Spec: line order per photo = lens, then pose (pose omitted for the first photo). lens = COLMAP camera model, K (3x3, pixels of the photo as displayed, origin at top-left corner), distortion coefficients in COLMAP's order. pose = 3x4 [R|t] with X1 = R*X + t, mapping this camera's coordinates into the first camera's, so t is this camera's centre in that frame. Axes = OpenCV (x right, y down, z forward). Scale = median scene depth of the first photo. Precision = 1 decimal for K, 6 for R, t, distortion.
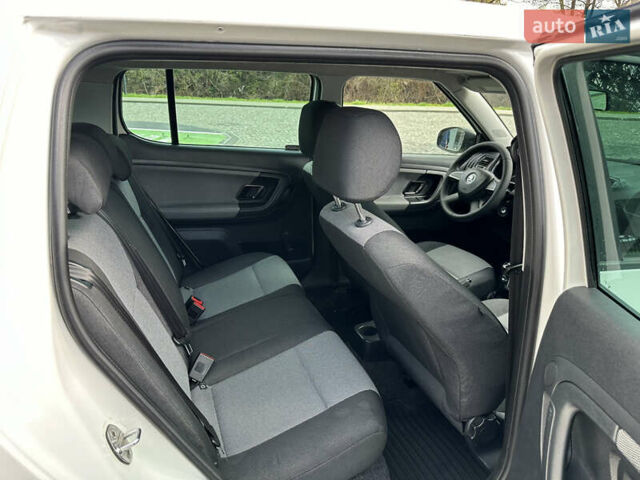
lens RADIAL K [[469.3, 0, 320.0], [0, 469.3, 240.0], [0, 0, 1]] dist [0.043811, -0.062038]
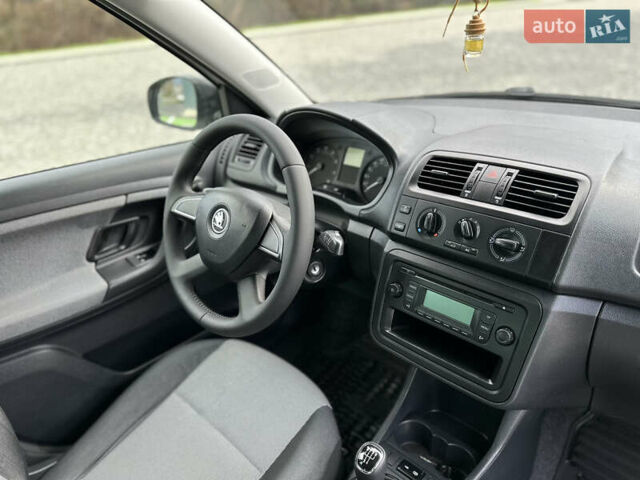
lens RADIAL K [[469.3, 0, 320.0], [0, 469.3, 240.0], [0, 0, 1]] dist [0.043811, -0.062038]
pose [[0.896458, -0.304617, 0.321825, 0.249489], [0.257539, 0.949160, 0.181024, -0.151300], [-0.360606, -0.079398, 0.929333, 0.581880]]
